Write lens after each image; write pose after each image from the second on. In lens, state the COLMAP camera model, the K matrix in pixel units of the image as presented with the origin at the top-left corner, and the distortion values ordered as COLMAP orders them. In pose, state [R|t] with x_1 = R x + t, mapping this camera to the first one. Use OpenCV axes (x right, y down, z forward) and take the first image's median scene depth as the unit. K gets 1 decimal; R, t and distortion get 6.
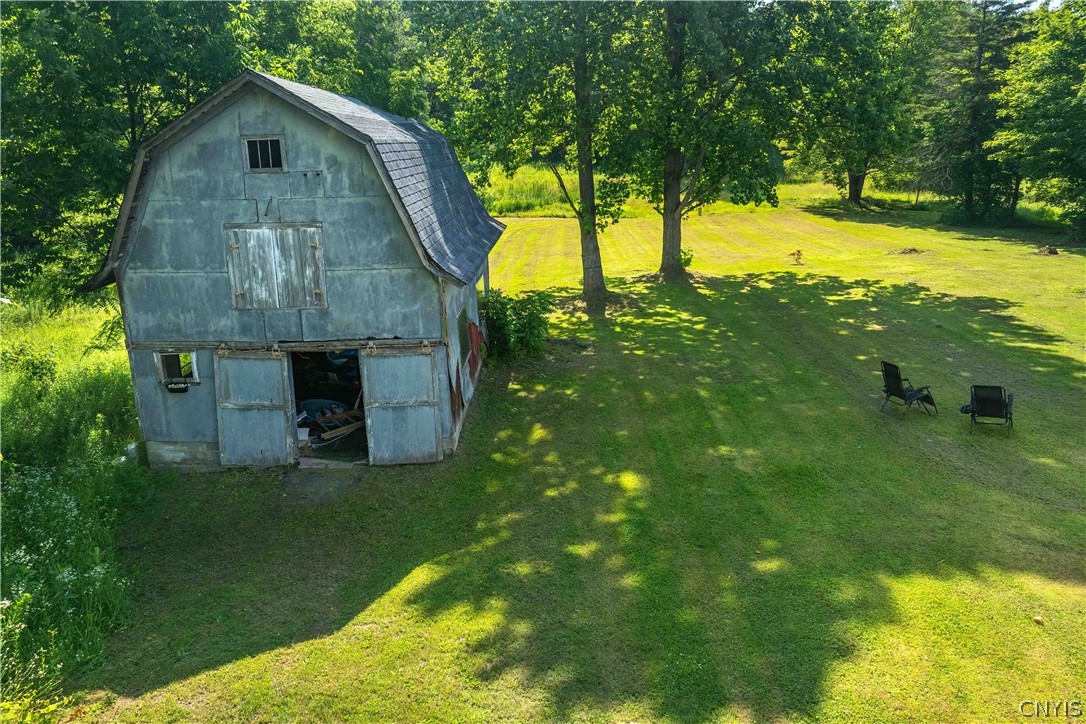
lens RADIAL K [[758.1, 0, 551.4], [0, 758.1, 316.8], [0, 0, 1]] dist [-0.025806, -0.002958]
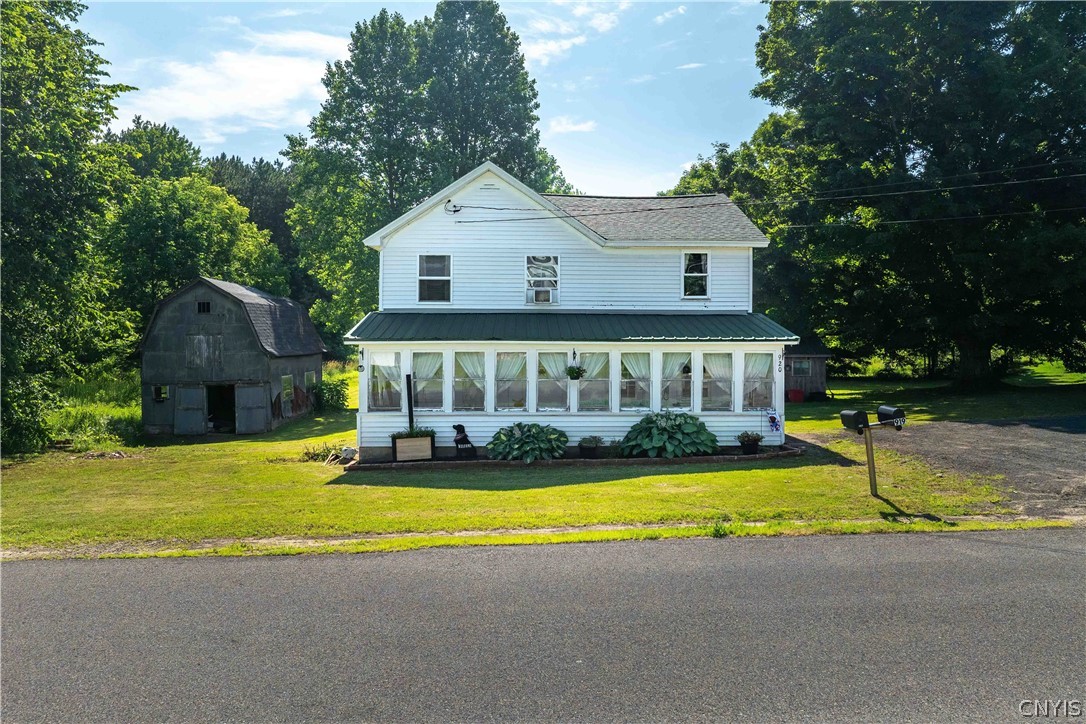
lens RADIAL K [[758.4, 0, 542.6], [0, 758.4, 321.8], [0, 0, 1]] dist [-0.031583, -0.004580]
pose [[0.999905, 0.002264, 0.013564, 0.697202], [0.000999, 0.971784, -0.235870, 0.413629], [-0.013715, 0.235861, 0.971690, -1.417494]]
